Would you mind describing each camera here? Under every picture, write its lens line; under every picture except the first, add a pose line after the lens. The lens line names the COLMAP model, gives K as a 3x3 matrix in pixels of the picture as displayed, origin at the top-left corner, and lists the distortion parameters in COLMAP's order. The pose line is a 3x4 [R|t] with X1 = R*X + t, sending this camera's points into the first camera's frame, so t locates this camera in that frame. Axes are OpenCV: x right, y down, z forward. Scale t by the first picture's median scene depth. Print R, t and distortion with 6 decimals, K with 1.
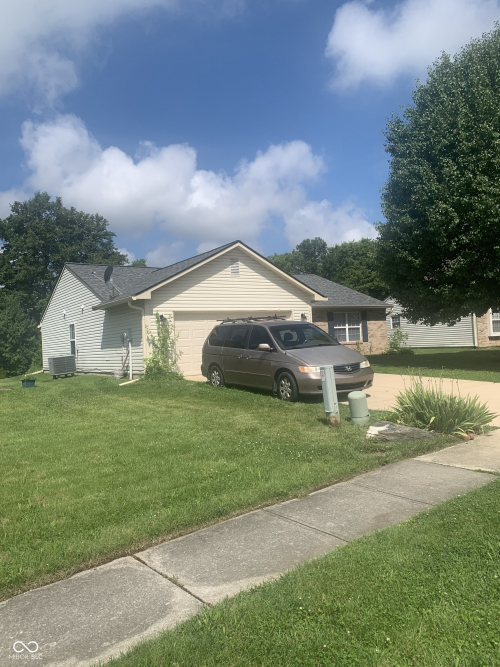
lens RADIAL K [[494.2, 0, 246.3], [0, 494.2, 348.6], [0, 0, 1]] dist [0.024328, -0.021904]
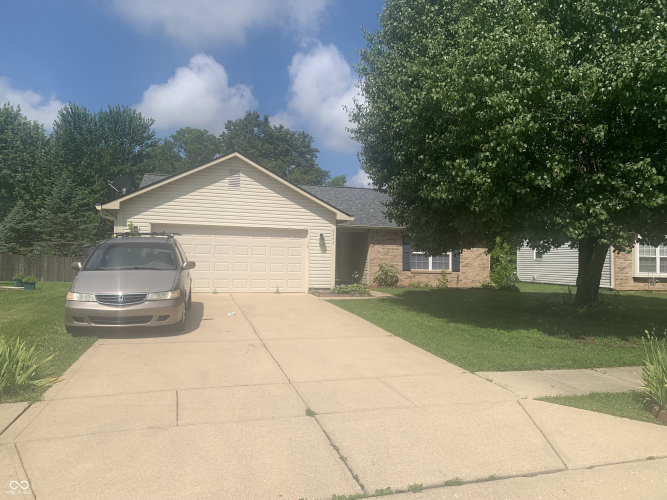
lens RADIAL K [[494.2, 0, 342.4], [0, 494.2, 251.8], [0, 0, 1]] dist [0.024328, -0.021904]
pose [[0.952690, 0.062594, -0.297427, 0.429305], [-0.071313, 0.997282, -0.018543, -0.025867], [0.295458, 0.038876, 0.954564, 0.178395]]
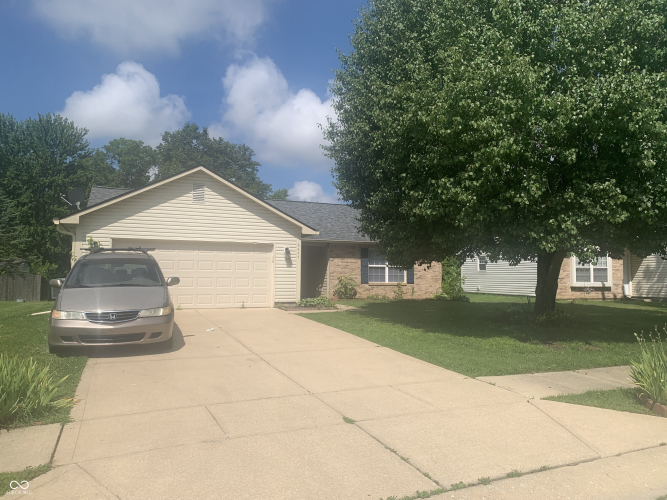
lens RADIAL K [[494.2, 0, 338.7], [0, 494.2, 254.6], [0, 0, 1]] dist [0.024328, -0.021904]
pose [[0.982404, 0.049130, -0.180189, 0.380260], [-0.058635, 0.997134, -0.047807, -0.022649], [0.177324, 0.057531, 0.982469, 0.151338]]
